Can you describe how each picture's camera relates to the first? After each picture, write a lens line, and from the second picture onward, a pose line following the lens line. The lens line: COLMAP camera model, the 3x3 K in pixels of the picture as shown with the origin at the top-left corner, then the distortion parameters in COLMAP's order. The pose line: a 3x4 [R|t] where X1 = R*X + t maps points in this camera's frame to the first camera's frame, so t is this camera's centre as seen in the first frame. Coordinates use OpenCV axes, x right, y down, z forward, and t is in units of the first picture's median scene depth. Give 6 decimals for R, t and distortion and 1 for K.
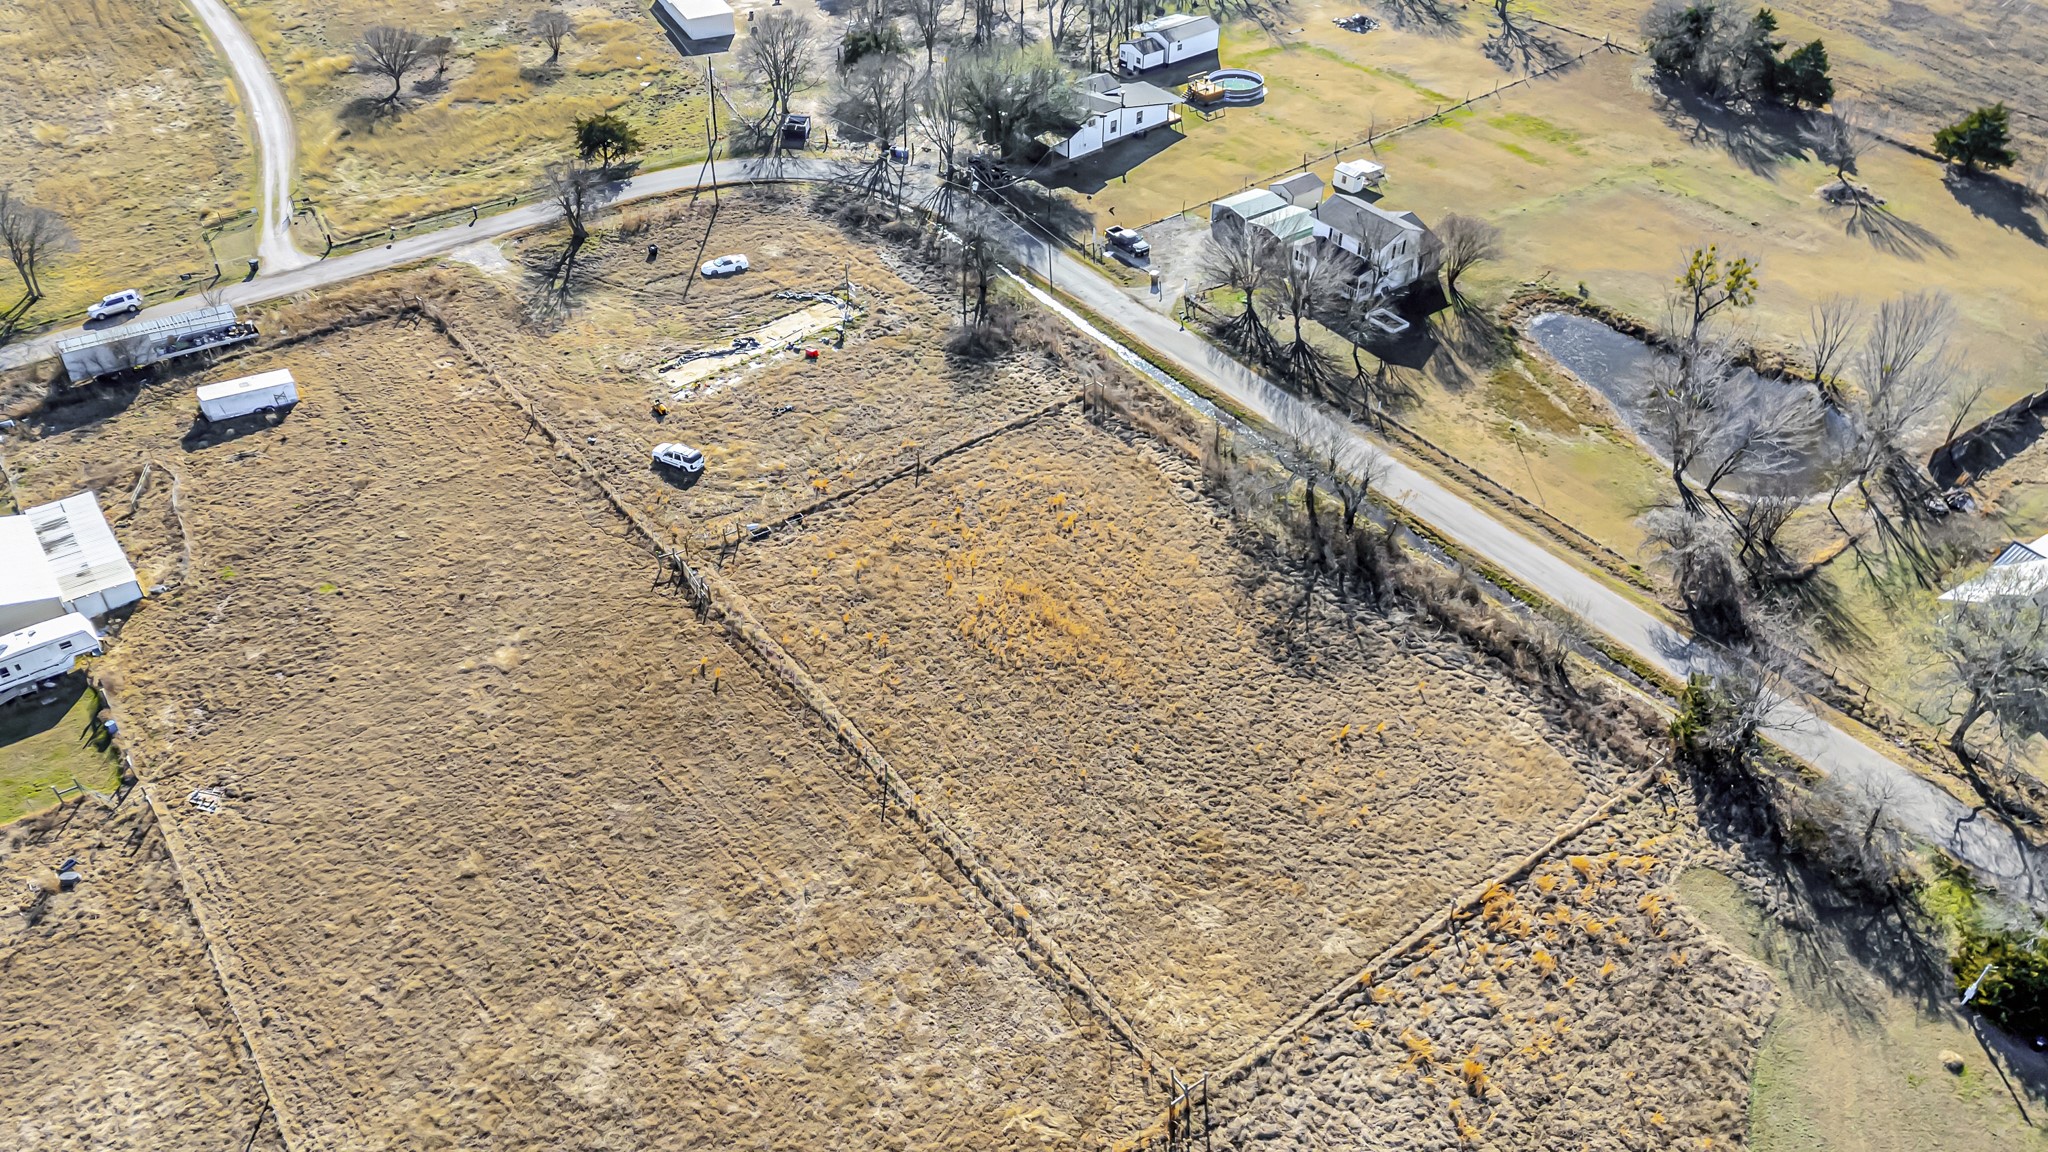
lens RADIAL K [[1461.2, 0, 992.5], [0, 1461.2, 608.3], [0, 0, 1]] dist [0.077097, -0.074016]
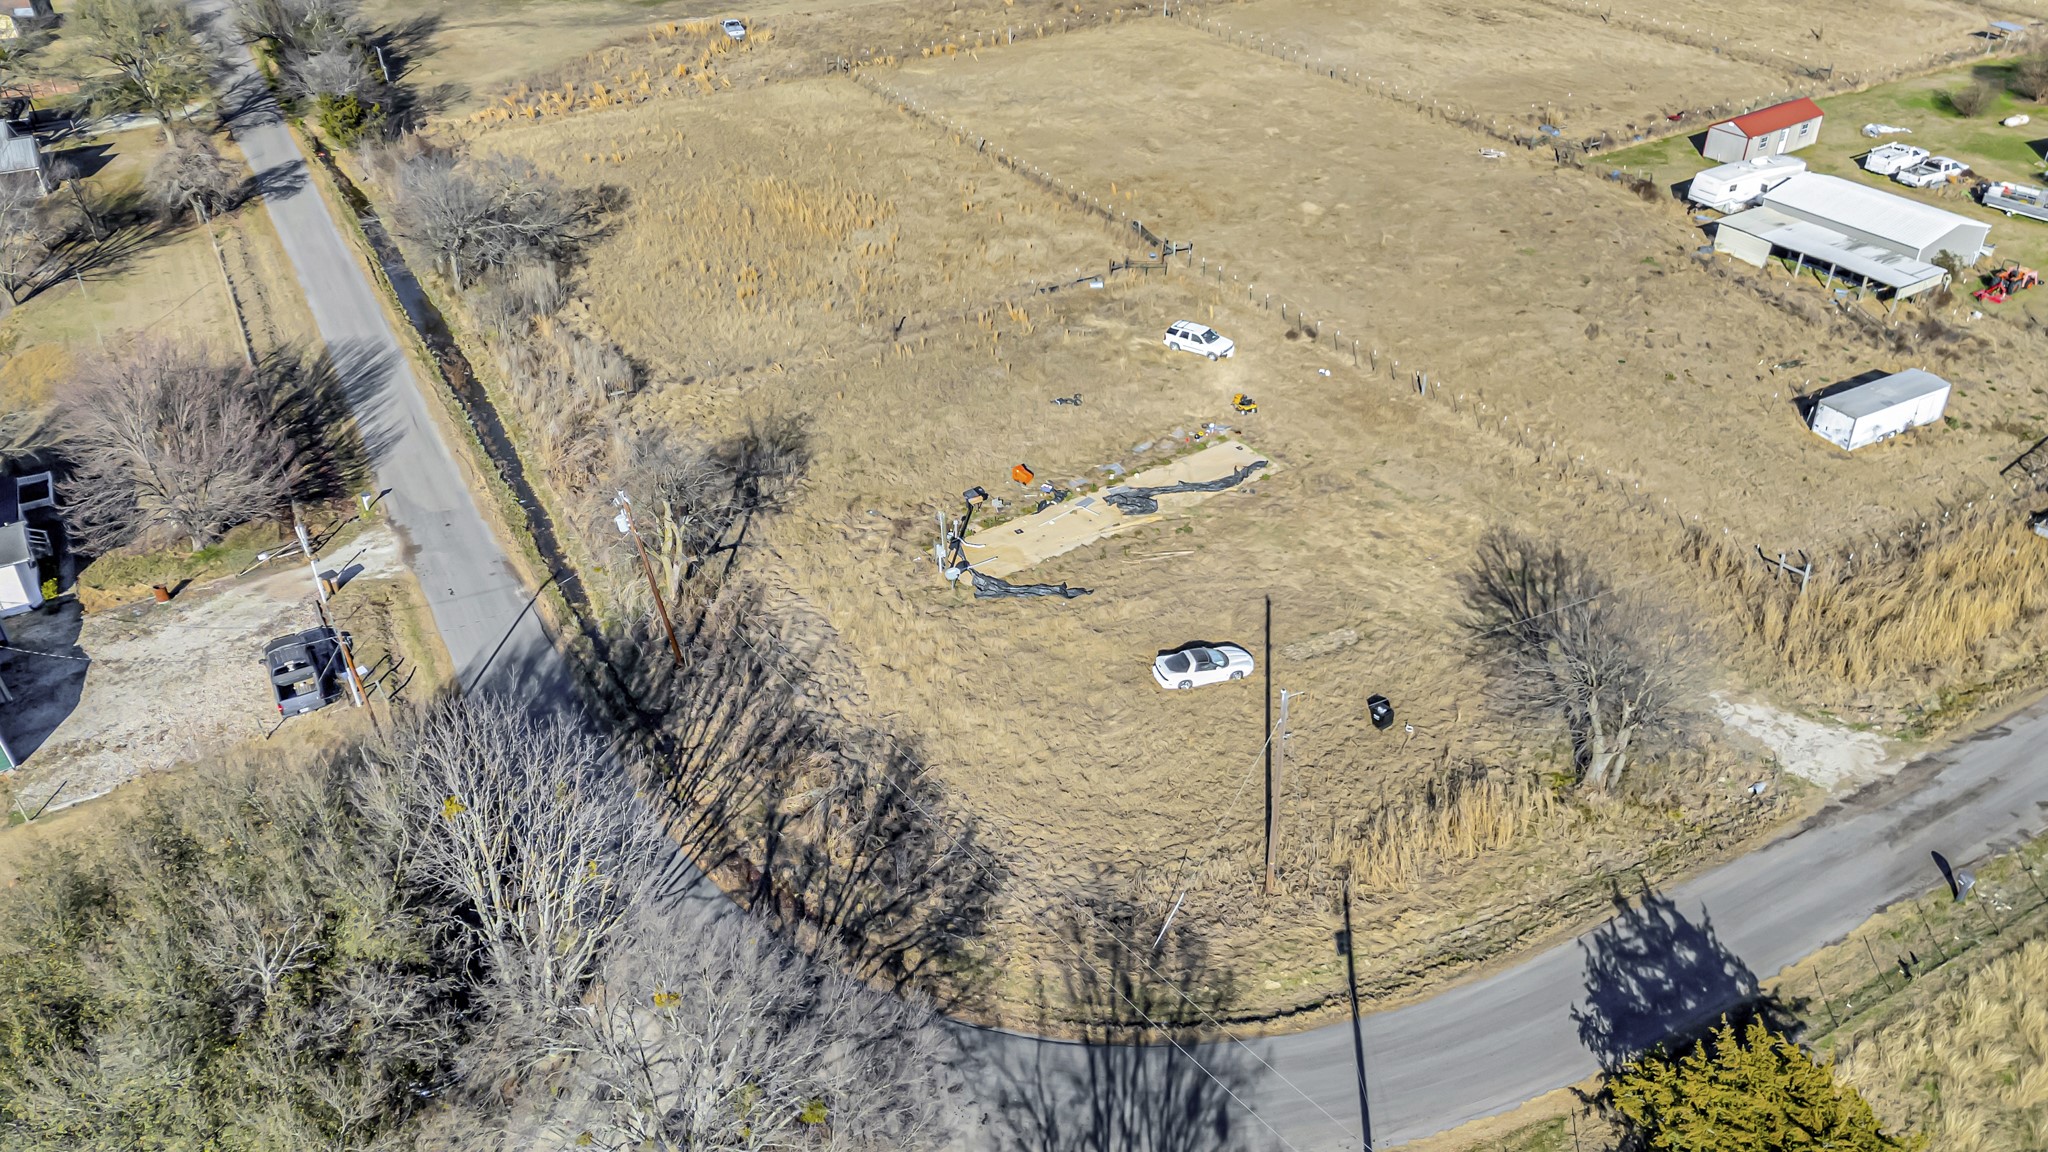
lens RADIAL K [[1505.4, 0, 1024.0], [0, 1505.4, 576.0], [0, 0, 1]] dist [0.083747, -0.079497]
pose [[-0.993290, -0.040339, 0.108387, -0.204507], [0.093168, 0.276130, 0.956594, -0.801301], [-0.068517, 0.960273, -0.270519, 1.281020]]
